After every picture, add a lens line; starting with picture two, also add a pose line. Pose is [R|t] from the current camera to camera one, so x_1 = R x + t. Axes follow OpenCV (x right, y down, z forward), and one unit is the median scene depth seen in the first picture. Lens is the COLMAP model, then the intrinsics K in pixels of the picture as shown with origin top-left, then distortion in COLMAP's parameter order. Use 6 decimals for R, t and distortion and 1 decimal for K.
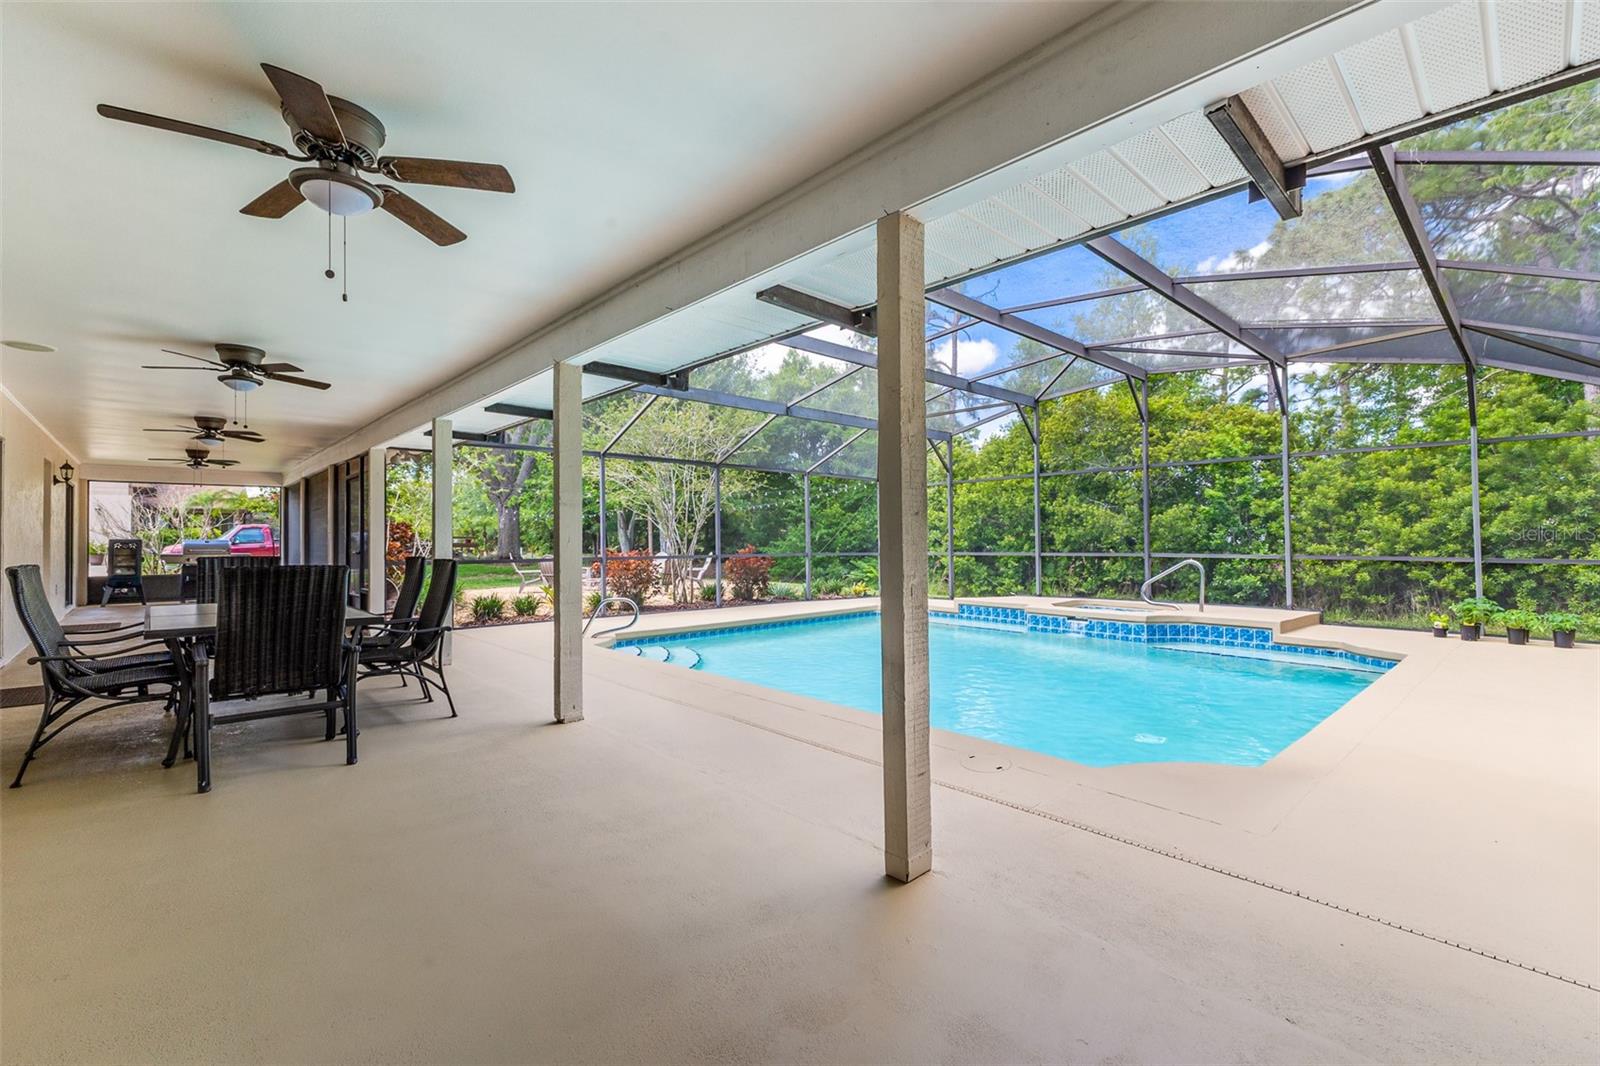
lens RADIAL K [[692.2, 0, 802.0], [0, 692.2, 527.6], [0, 0, 1]] dist [0.016365, -0.006394]
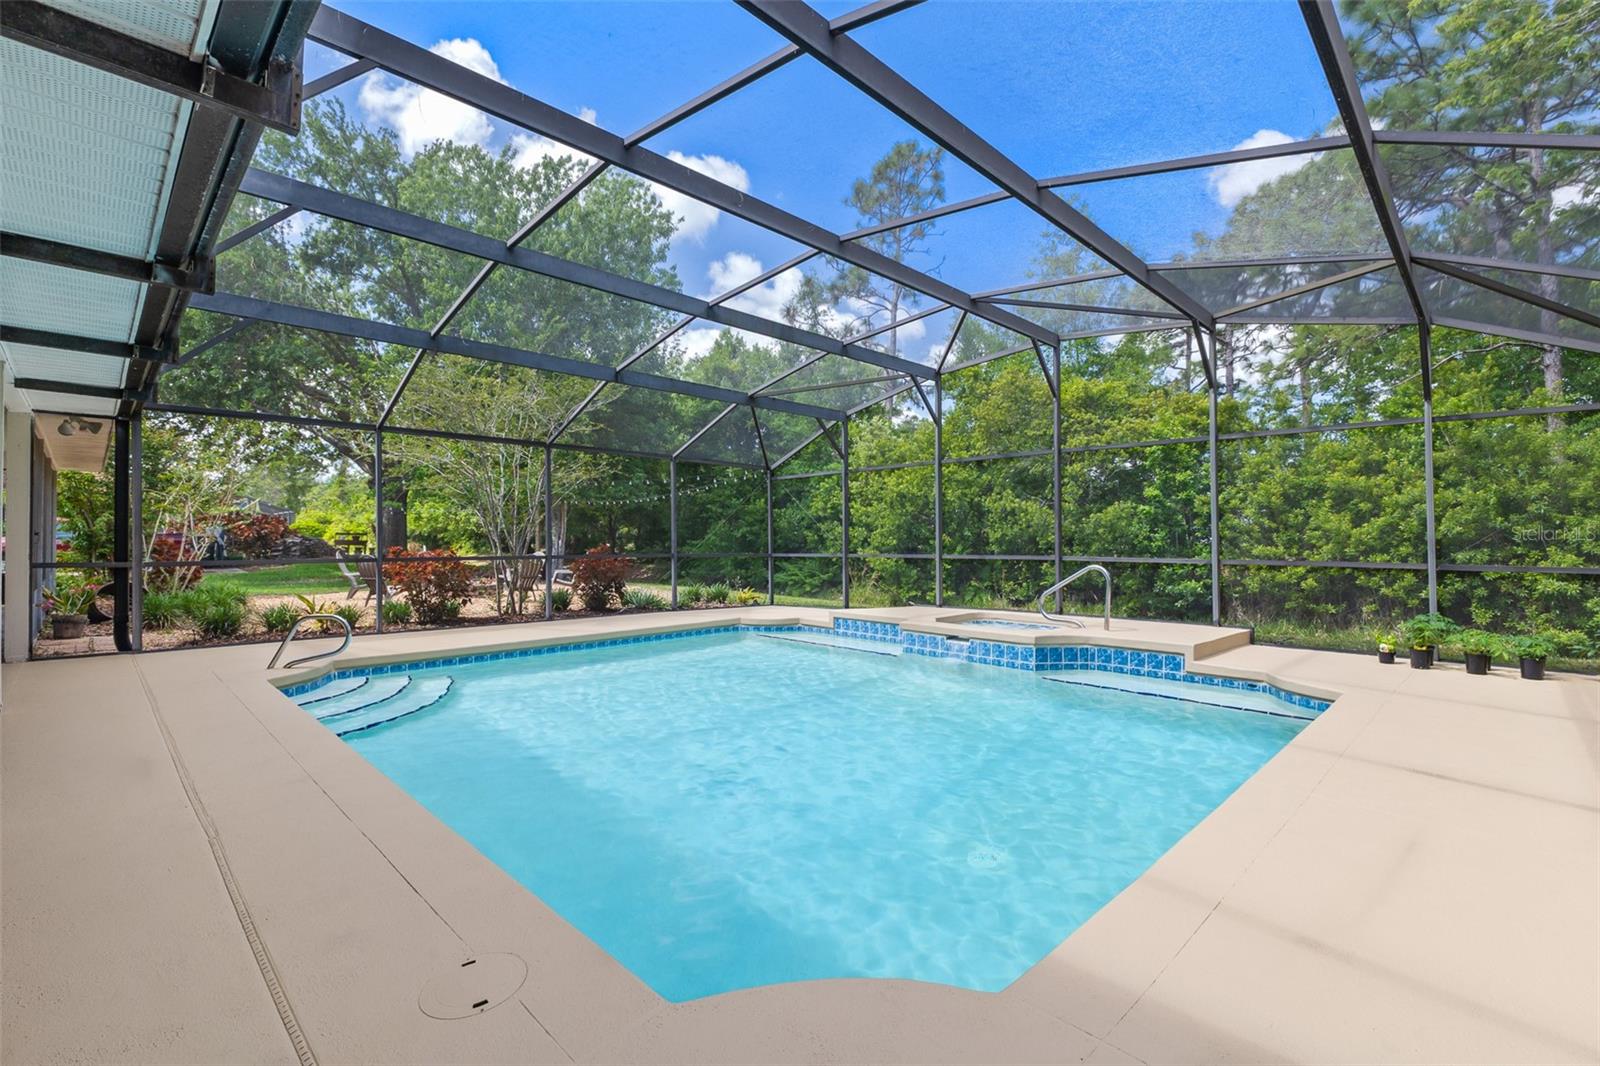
lens RADIAL K [[720.2, 0, 800.9], [0, 720.2, 527.5], [0, 0, 1]] dist [-0.009471, 0.000335]
pose [[0.998962, 0.006737, 0.045045, 0.122564], [-0.006815, 0.999976, 0.001579, 0.002728], [-0.045033, -0.001885, 0.998984, 0.126157]]
